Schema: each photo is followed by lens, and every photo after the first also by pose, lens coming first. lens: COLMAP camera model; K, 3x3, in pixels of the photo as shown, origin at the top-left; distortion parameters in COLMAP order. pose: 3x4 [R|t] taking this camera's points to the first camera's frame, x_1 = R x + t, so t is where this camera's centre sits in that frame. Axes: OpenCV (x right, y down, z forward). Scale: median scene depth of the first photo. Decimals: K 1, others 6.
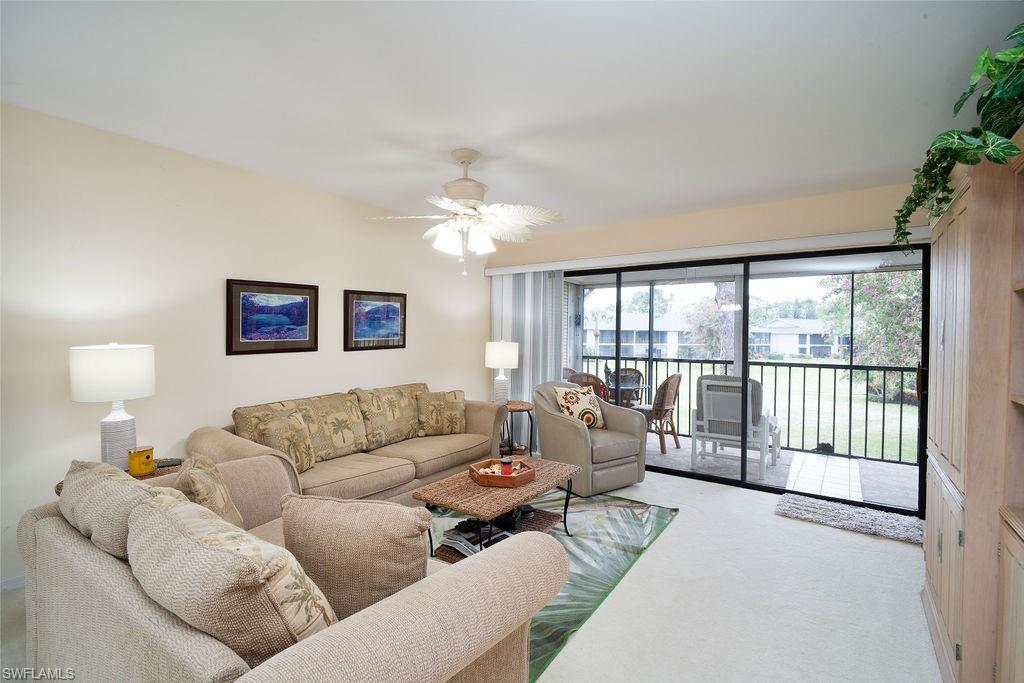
lens RADIAL K [[470.4, 0, 502.9], [0, 470.4, 338.1], [0, 0, 1]] dist [0.001048, -0.000079]
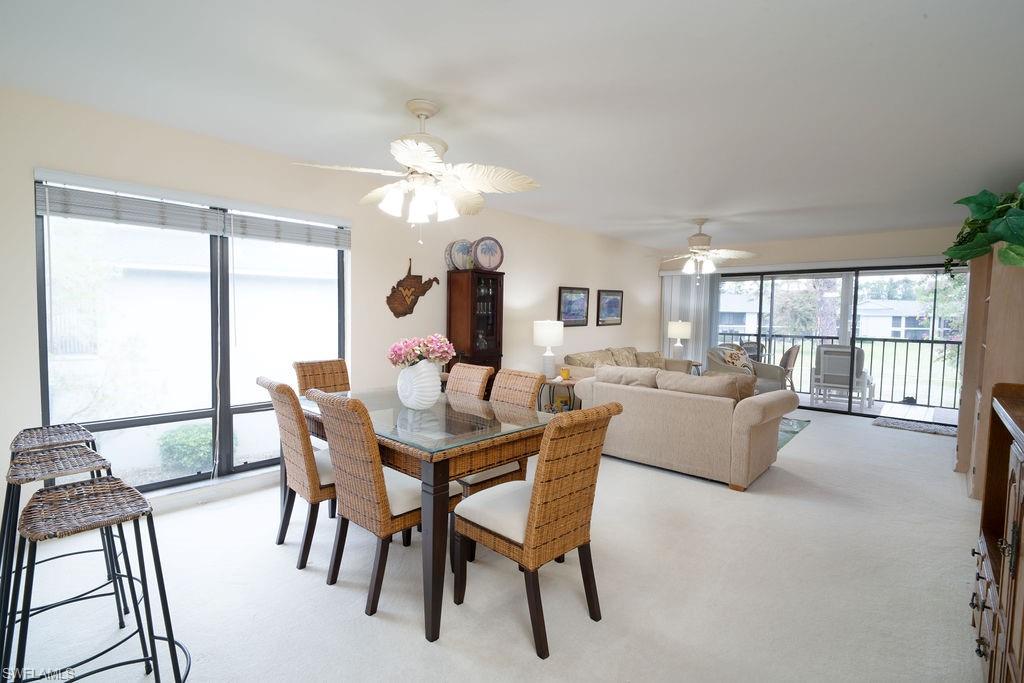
lens RADIAL K [[470.4, 0, 502.9], [0, 470.4, 338.1], [0, 0, 1]] dist [0.001048, -0.000079]
pose [[0.991616, 0.013473, -0.128517, -0.437828], [-0.007888, 0.999006, 0.043870, -0.000716], [0.128980, -0.042489, 0.990737, -0.695927]]
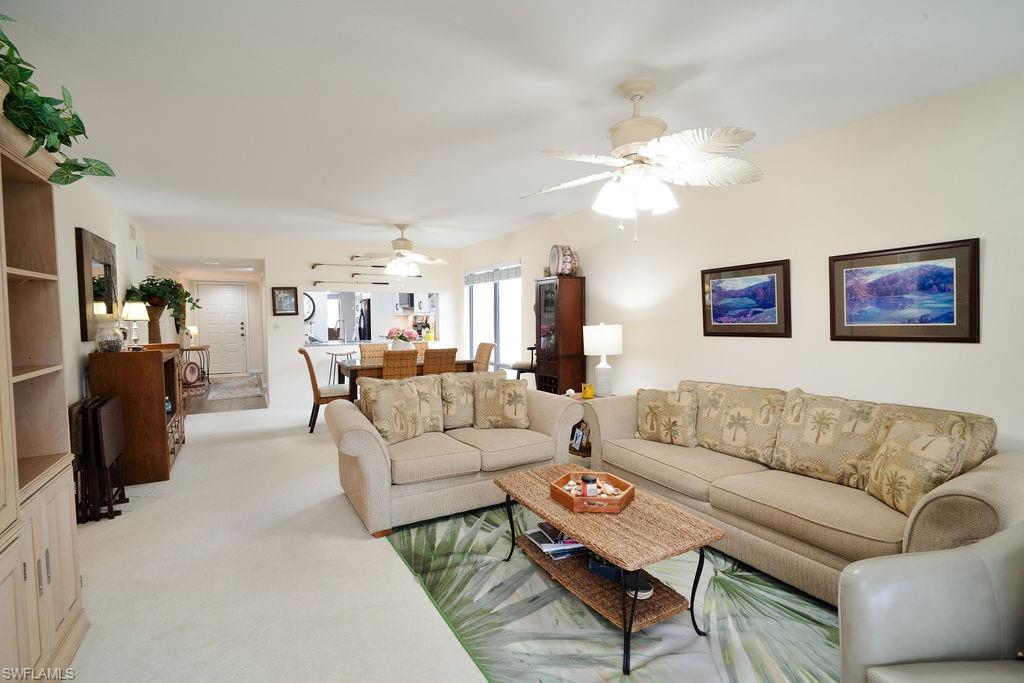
lens RADIAL K [[470.4, 0, 502.9], [0, 470.4, 338.1], [0, 0, 1]] dist [0.001048, -0.000079]
pose [[-0.431971, 0.034978, -0.901209, 0.528116], [-0.005955, 0.999115, 0.041632, -0.003062], [0.901868, 0.023350, -0.431381, 0.822960]]
